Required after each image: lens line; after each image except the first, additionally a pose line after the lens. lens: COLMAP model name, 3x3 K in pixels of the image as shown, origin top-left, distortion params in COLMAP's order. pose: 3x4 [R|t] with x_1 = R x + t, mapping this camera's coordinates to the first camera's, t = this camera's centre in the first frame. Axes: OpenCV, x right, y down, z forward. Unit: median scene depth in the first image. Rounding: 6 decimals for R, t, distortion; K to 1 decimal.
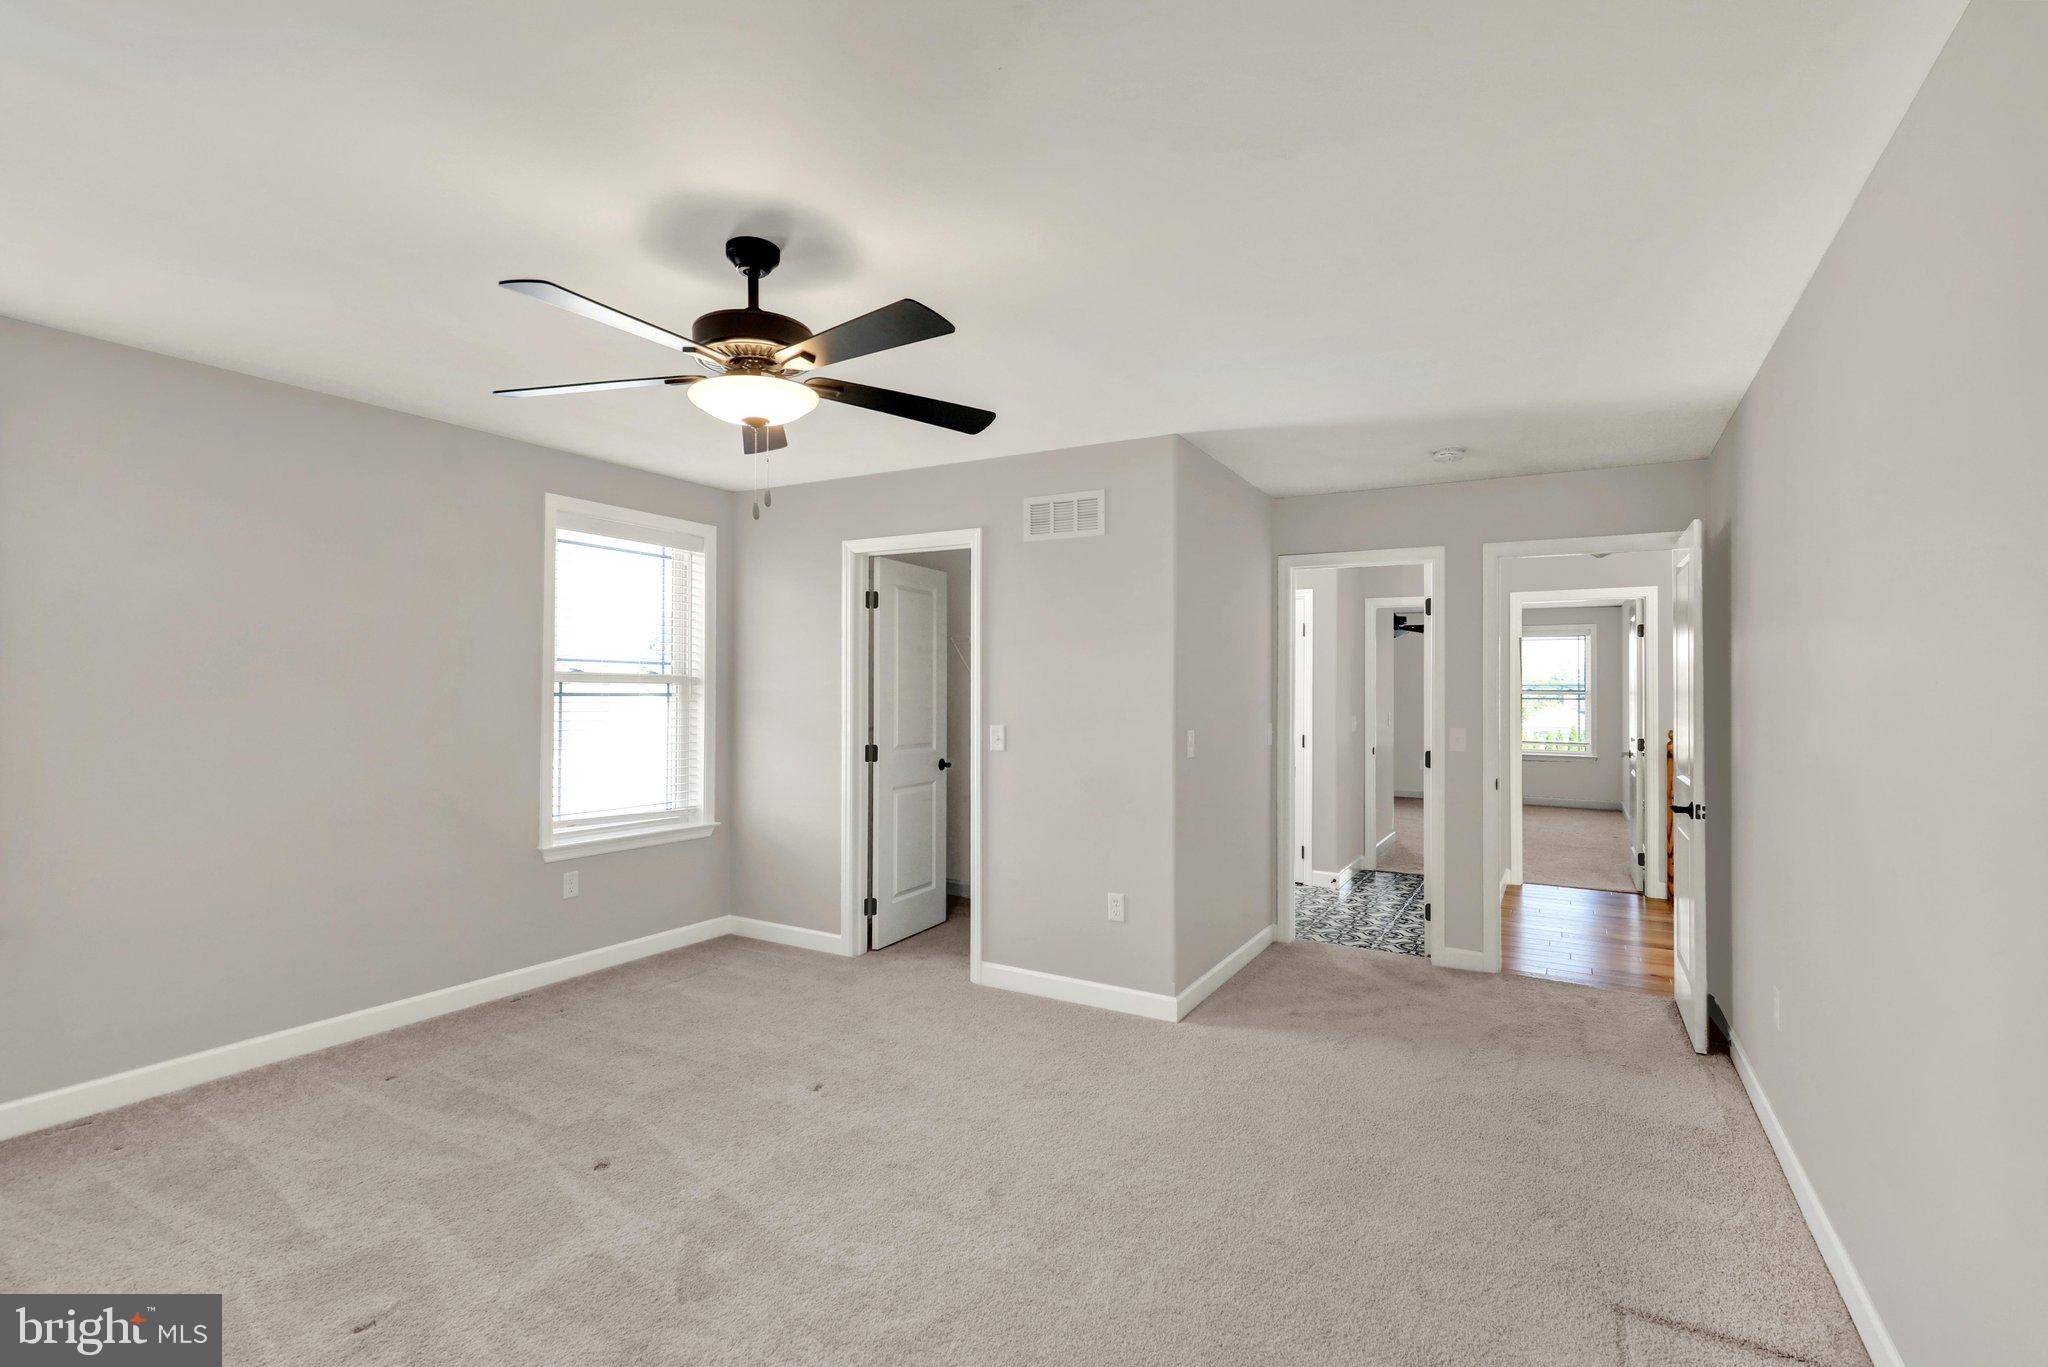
lens RADIAL K [[940.2, 0, 1026.0], [0, 940.2, 687.7], [0, 0, 1]] dist [-0.002723, -0.000053]
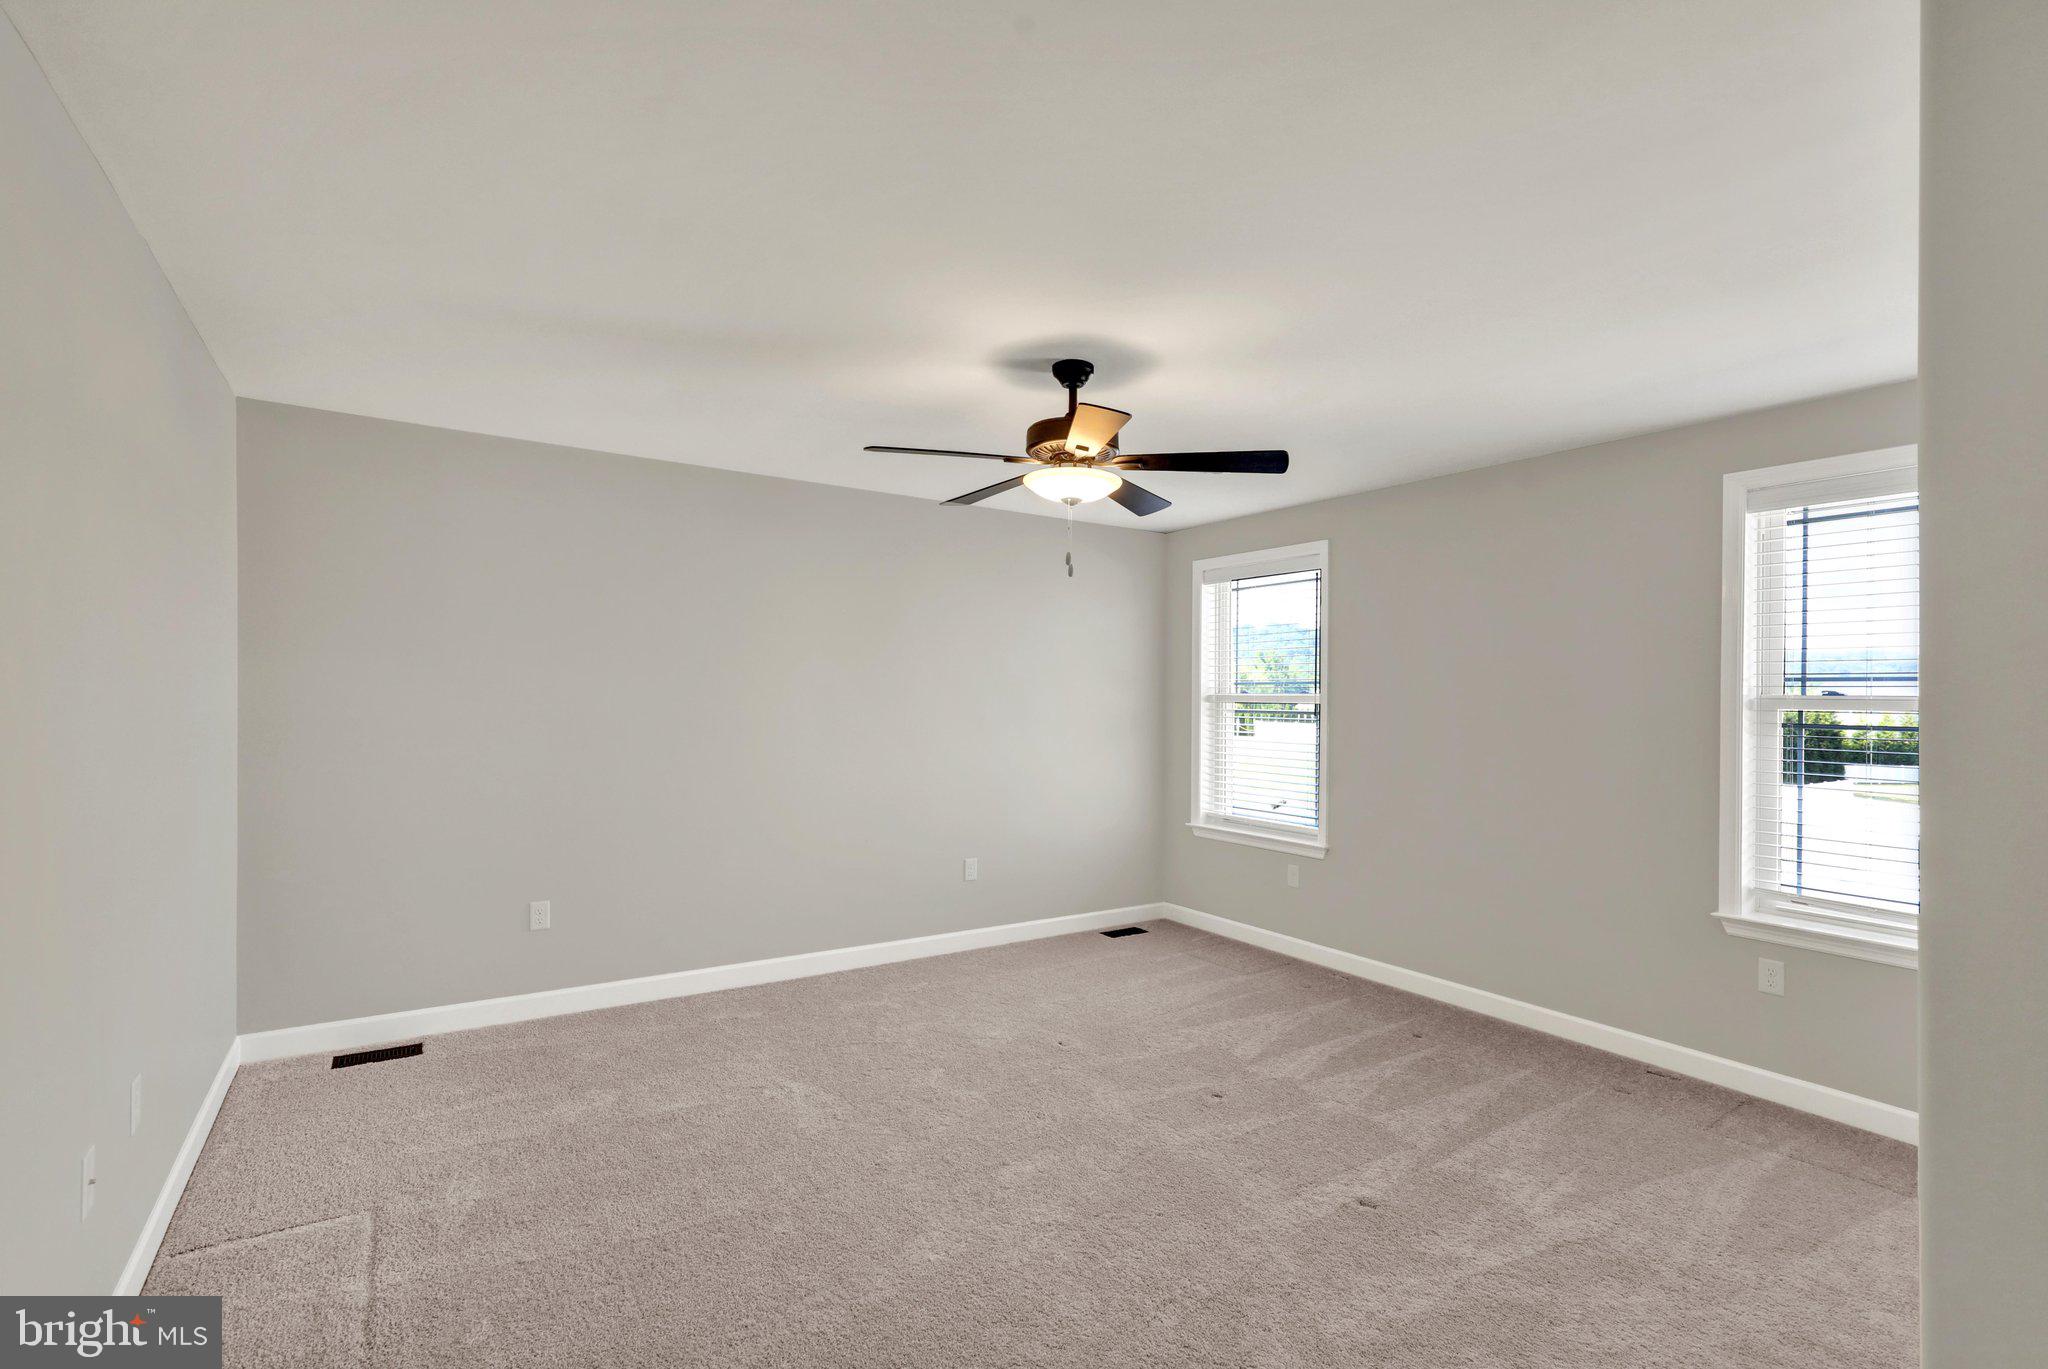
lens RADIAL K [[940.2, 0, 1026.0], [0, 940.2, 688.7], [0, 0, 1]] dist [-0.002723, -0.000053]
pose [[-0.431167, -0.029110, -0.901802, 0.666071], [-0.020449, 0.999538, -0.022489, 0.011217], [0.902040, 0.008744, -0.431563, 1.123736]]
